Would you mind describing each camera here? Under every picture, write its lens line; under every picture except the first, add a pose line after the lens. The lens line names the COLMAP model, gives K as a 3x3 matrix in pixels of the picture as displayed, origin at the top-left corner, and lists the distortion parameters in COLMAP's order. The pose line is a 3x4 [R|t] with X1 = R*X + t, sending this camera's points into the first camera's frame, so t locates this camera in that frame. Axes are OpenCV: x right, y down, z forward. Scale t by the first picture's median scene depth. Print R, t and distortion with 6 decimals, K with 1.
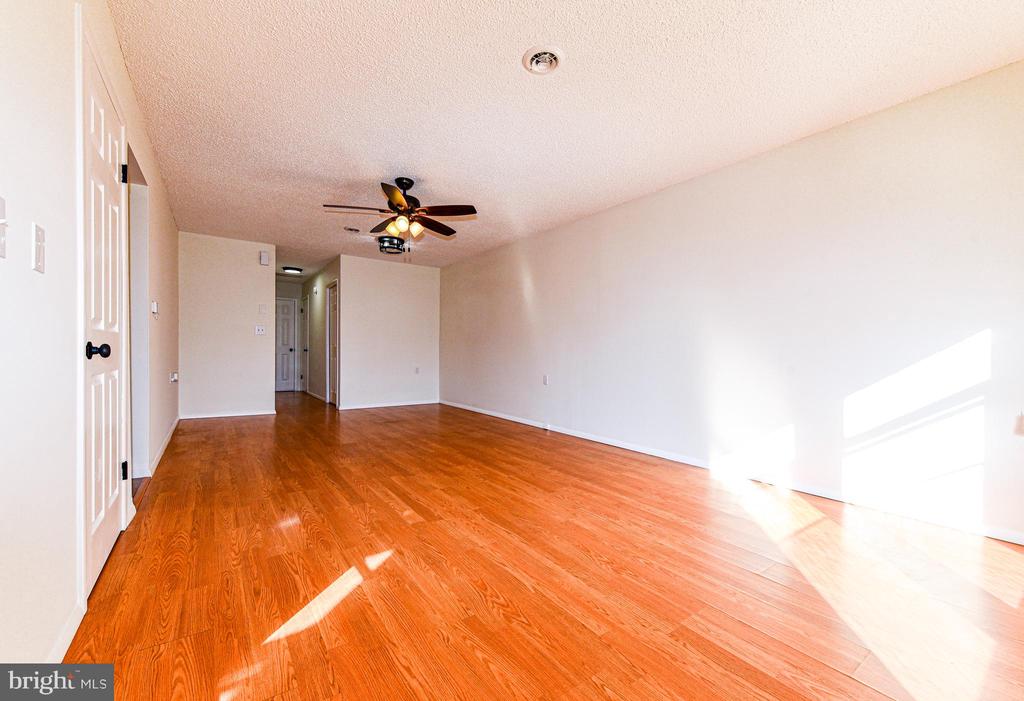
lens RADIAL K [[412.0, 0, 512.7], [0, 412.0, 353.7], [0, 0, 1]] dist [-0.000930, -0.000098]
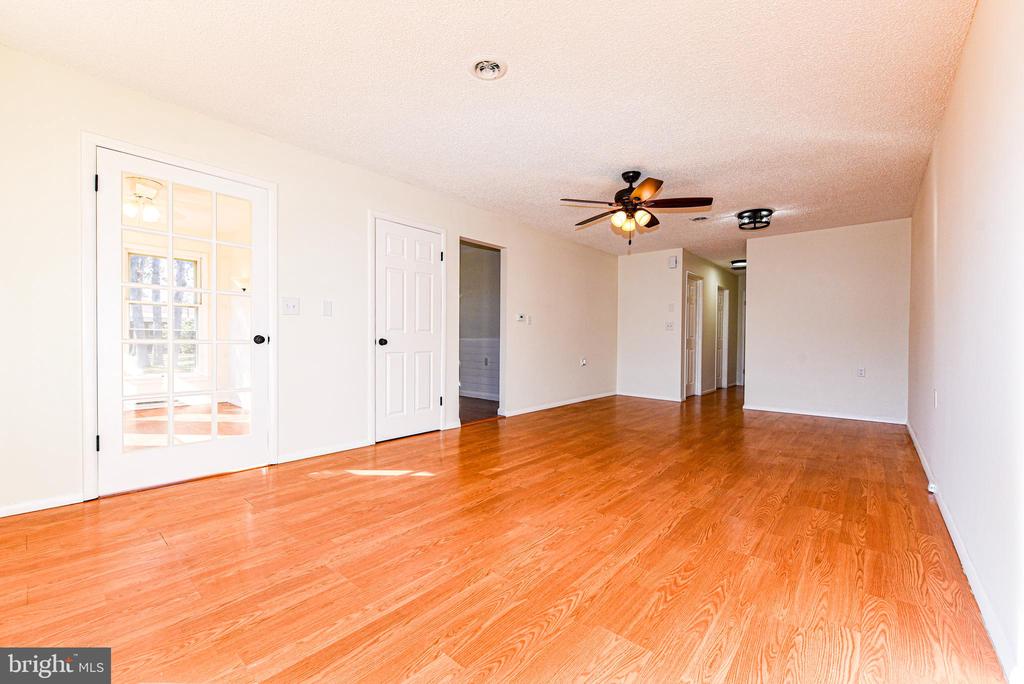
lens RADIAL K [[435.2, 0, 514.3], [0, 435.2, 338.8], [0, 0, 1]] dist [0.002306, -0.000466]
pose [[0.230761, -0.010417, -0.972955, 0.904742], [-0.012442, 0.999829, -0.013656, 0.001314], [0.972931, 0.015256, 0.230592, 0.622000]]
